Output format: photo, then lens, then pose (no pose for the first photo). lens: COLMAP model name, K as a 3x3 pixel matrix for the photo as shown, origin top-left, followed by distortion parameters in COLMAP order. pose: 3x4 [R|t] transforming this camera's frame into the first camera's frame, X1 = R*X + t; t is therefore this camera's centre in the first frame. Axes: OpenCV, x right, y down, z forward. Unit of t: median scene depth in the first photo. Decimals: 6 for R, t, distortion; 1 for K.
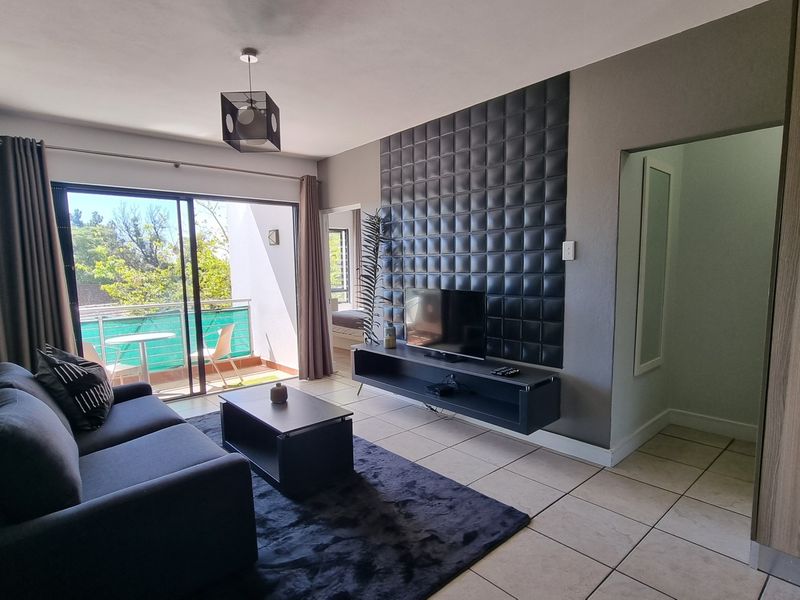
lens RADIAL K [[430.3, 0, 387.7], [0, 430.3, 313.2], [0, 0, 1]] dist [-0.003298, -0.001521]
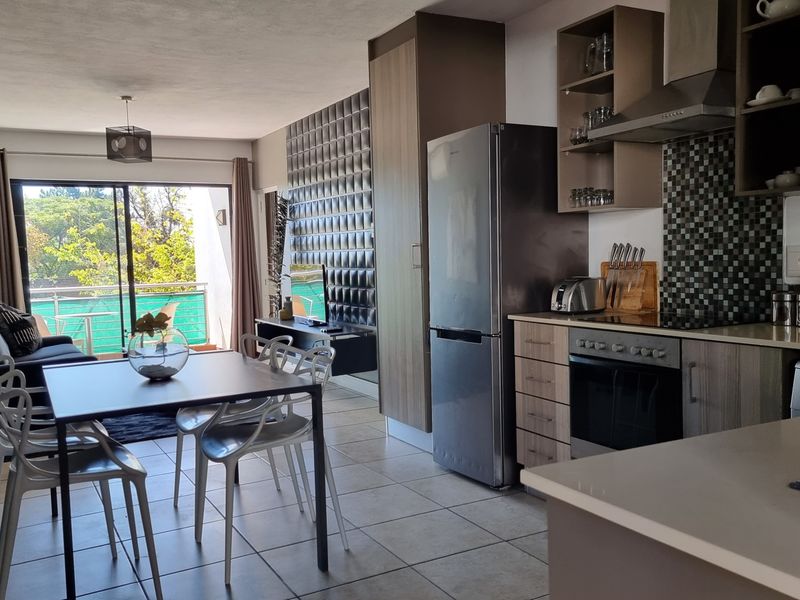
lens RADIAL K [[724.6, 0, 395.7], [0, 724.6, 304.3], [0, 0, 1]] dist [0.079539, -0.085864]
pose [[0.977740, 0.005928, -0.209737, 0.573771], [-0.013454, 0.999315, -0.034472, 0.087113], [0.209389, 0.036526, 0.977150, -0.634224]]
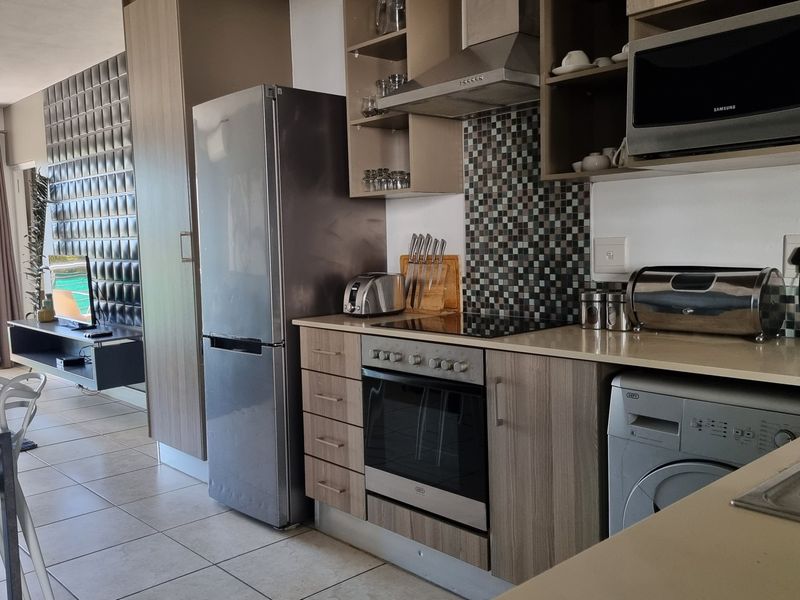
lens RADIAL K [[724.6, 0, 398.6], [0, 724.6, 302.4], [0, 0, 1]] dist [0.079539, -0.085864]
pose [[0.999210, -0.011391, 0.038079, 0.597969], [0.012162, 0.999724, -0.020087, 0.069290], [-0.037840, 0.020534, 0.999073, -0.499244]]
